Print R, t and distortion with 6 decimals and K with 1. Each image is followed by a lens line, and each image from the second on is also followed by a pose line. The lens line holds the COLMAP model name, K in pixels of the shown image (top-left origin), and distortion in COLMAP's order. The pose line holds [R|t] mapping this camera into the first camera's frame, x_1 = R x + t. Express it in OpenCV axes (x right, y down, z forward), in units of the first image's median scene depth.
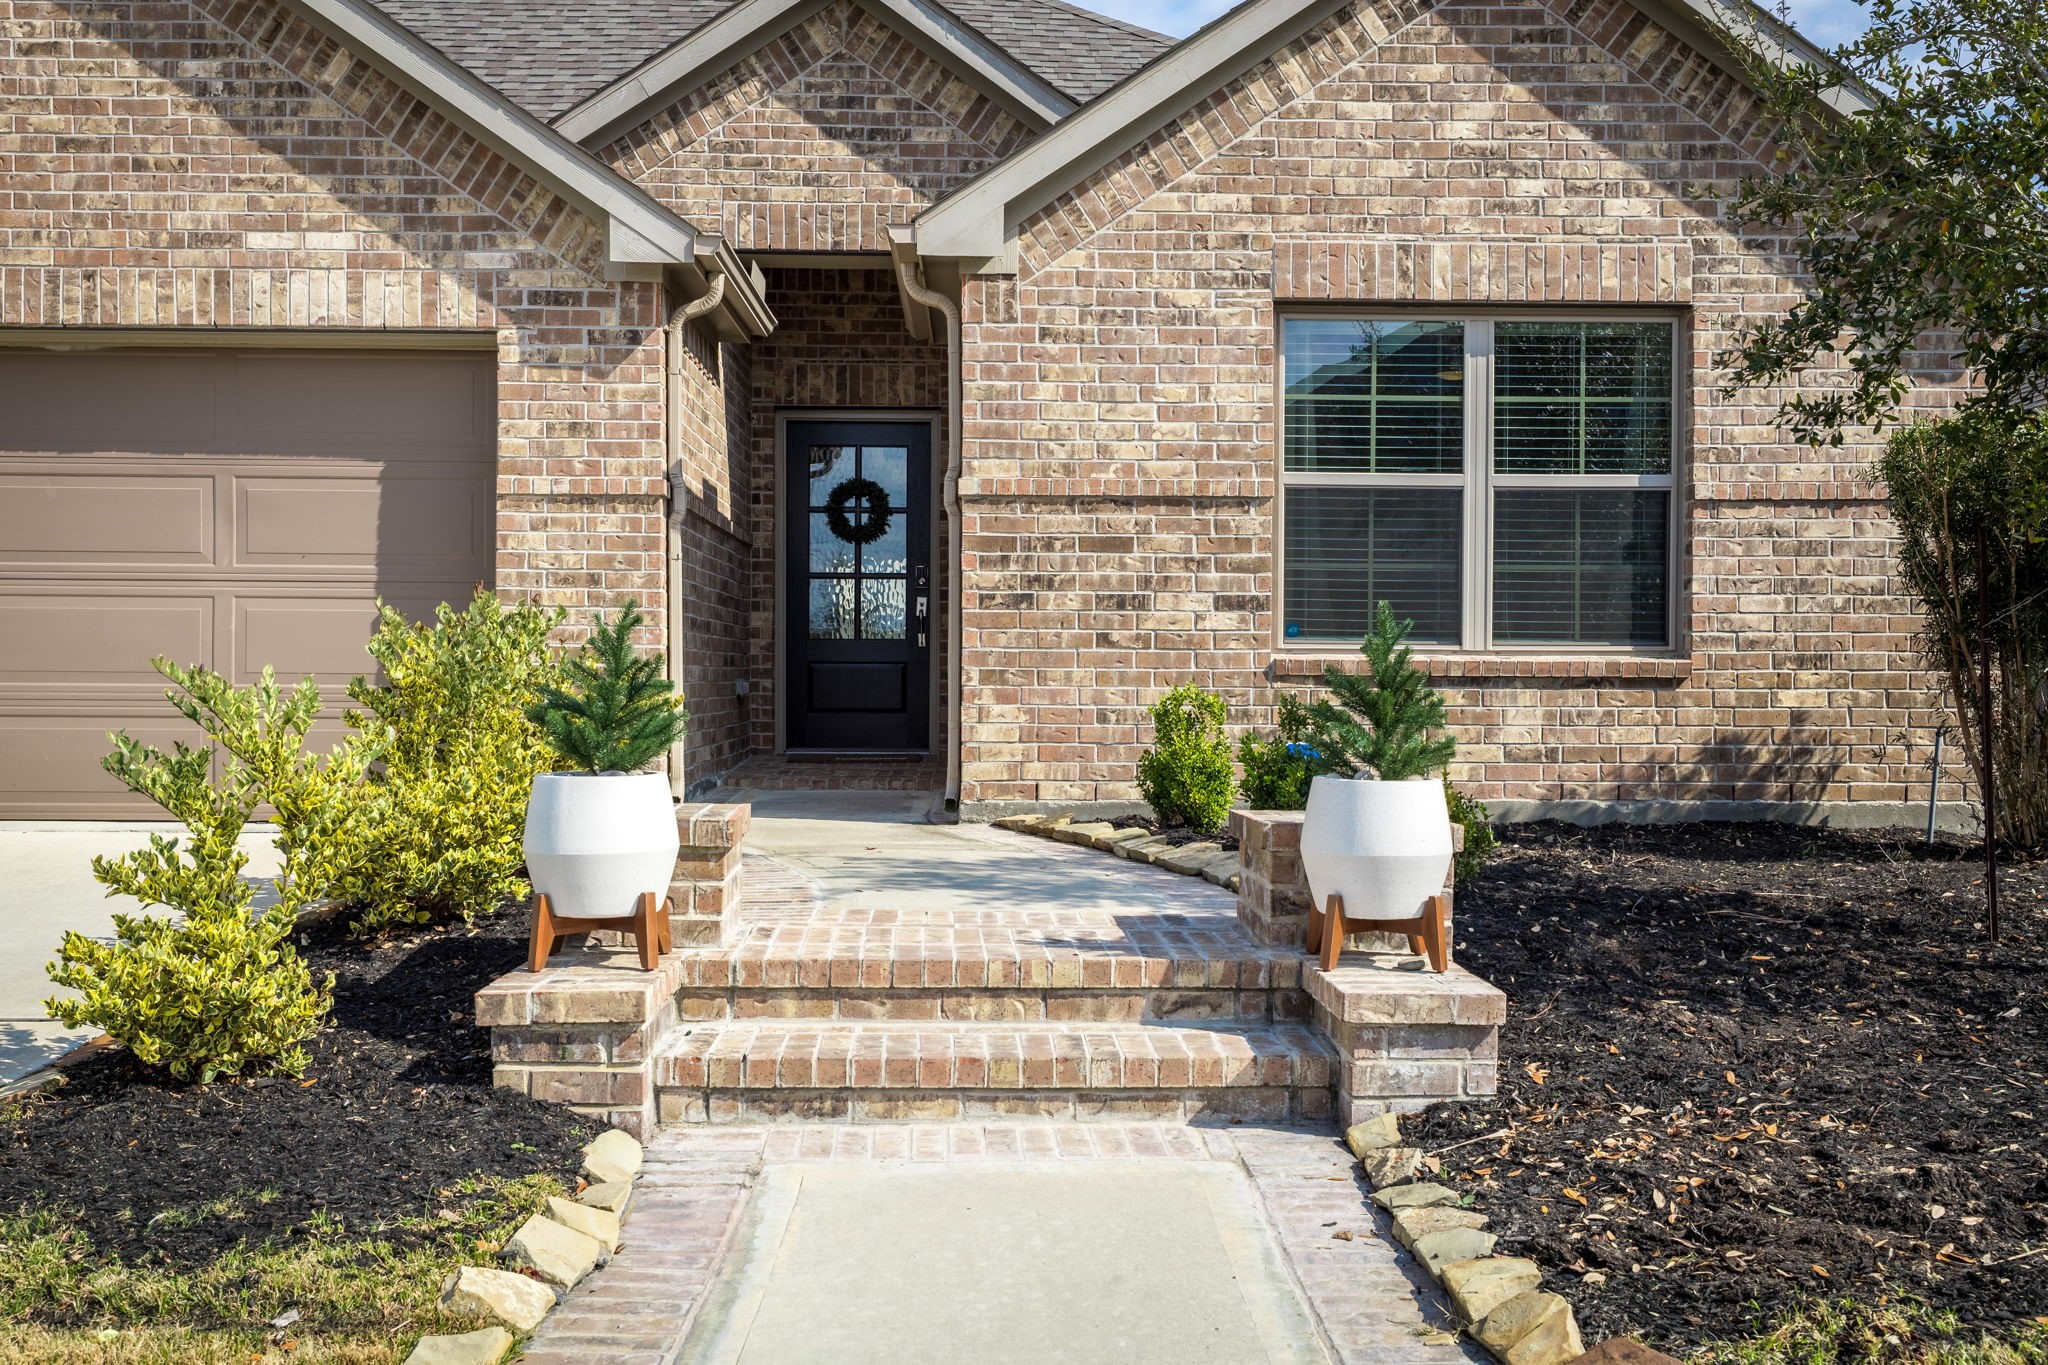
lens RADIAL K [[1921.6, 0, 989.7], [0, 1921.6, 672.4], [0, 0, 1]] dist [0.002246, 0.000000]
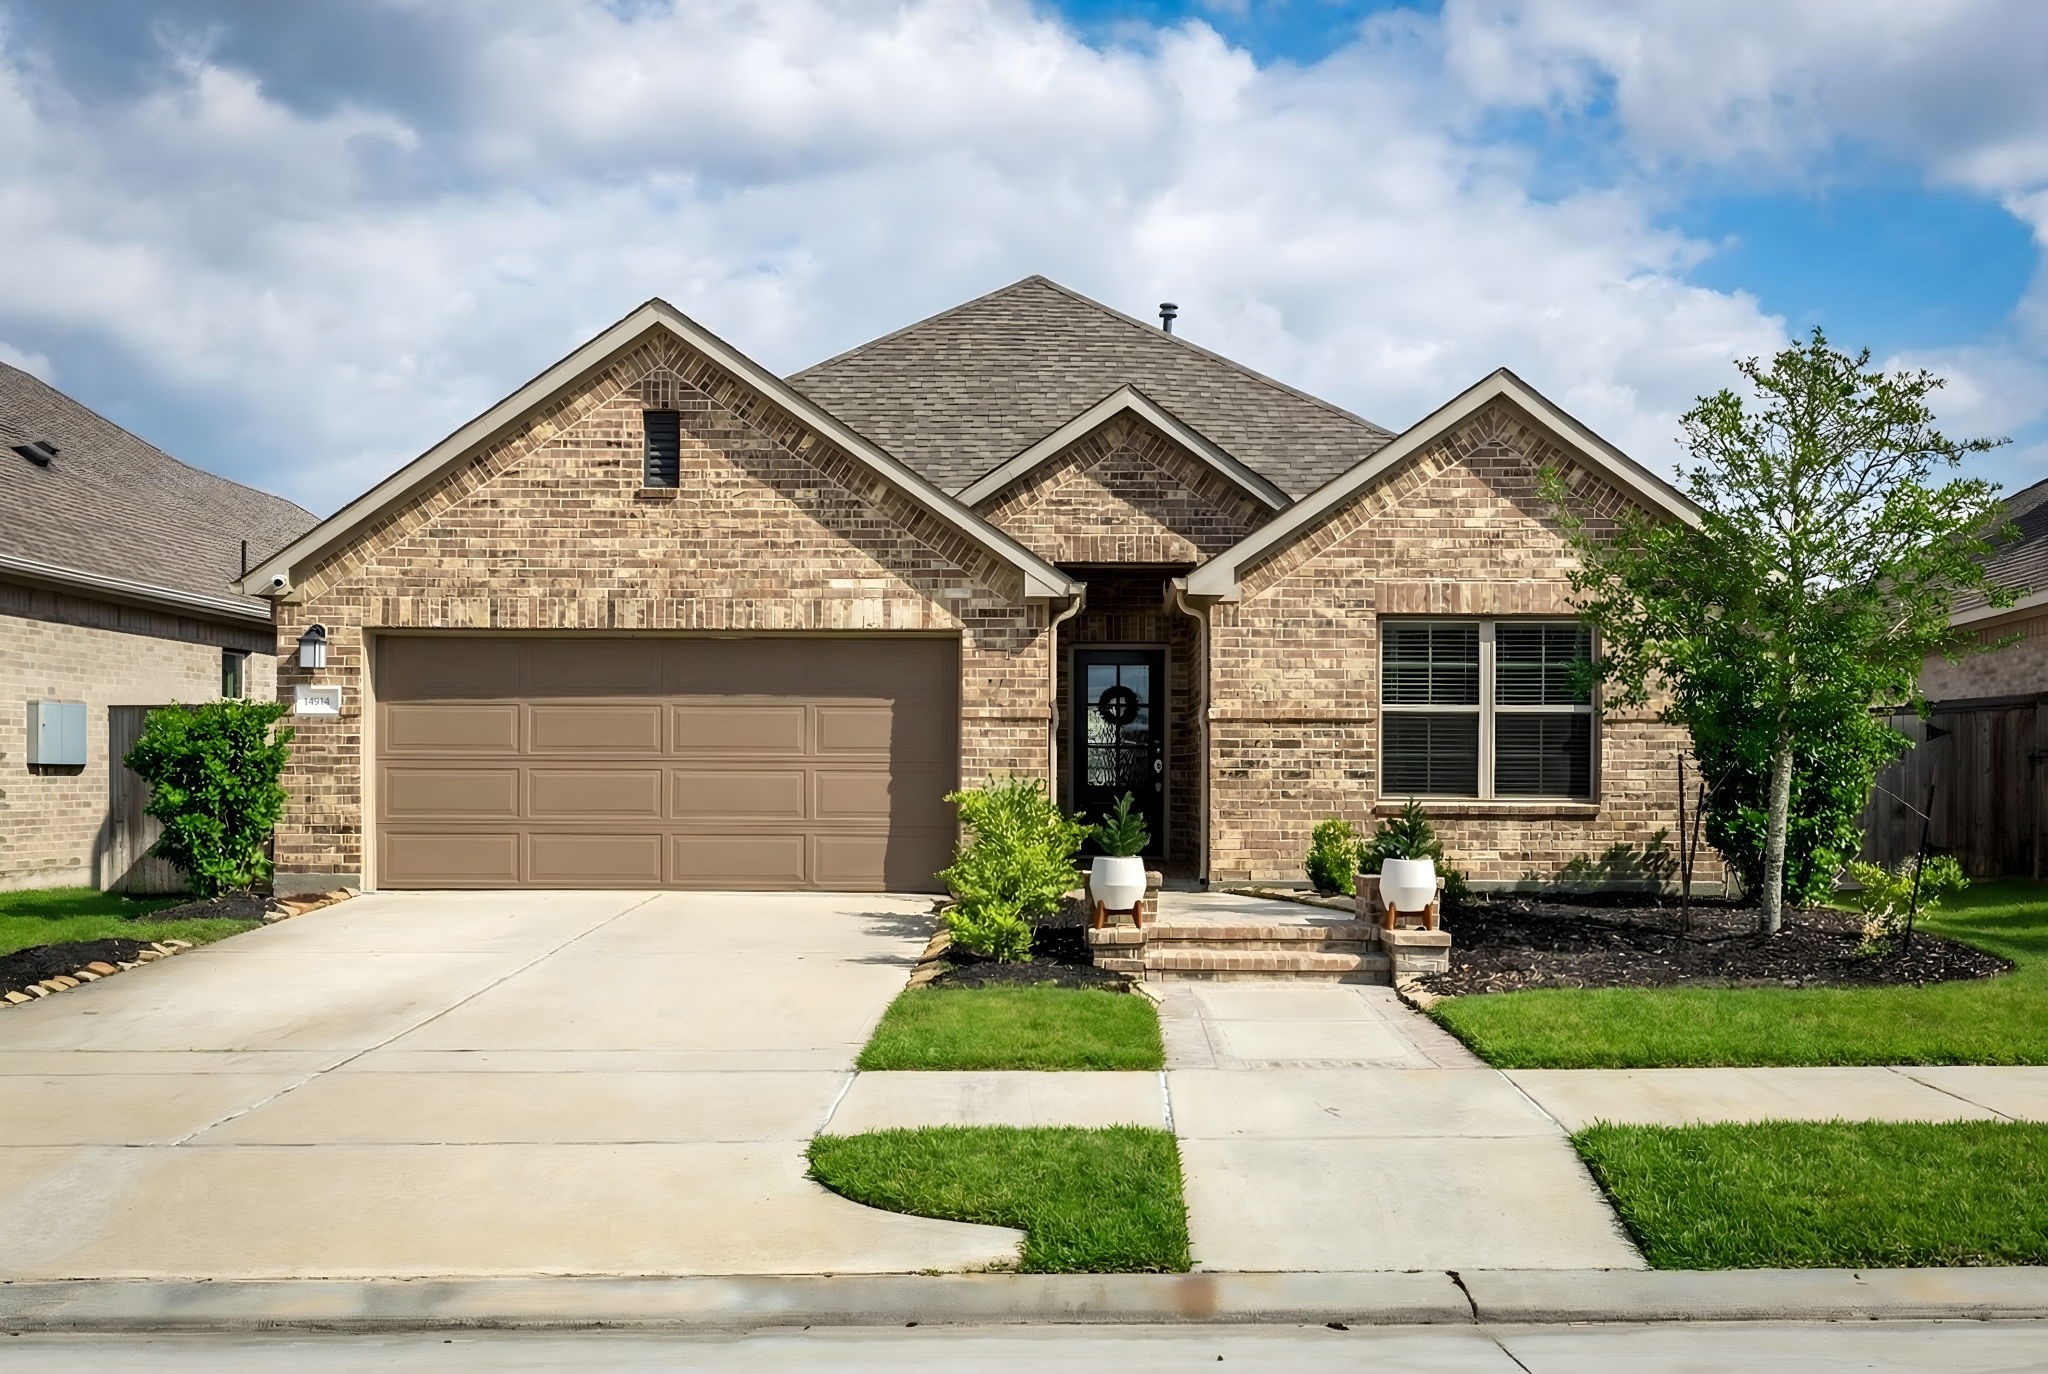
lens RADIAL K [[2047.4, 0, 1020.5], [0, 2047.4, 769.2], [0, 0, 1]] dist [-0.008291, 0.000000]
pose [[0.999284, -0.001070, -0.037808, -0.124018], [0.000733, 0.999960, -0.008925, -0.024198], [0.037816, 0.008891, 0.999245, -1.010554]]
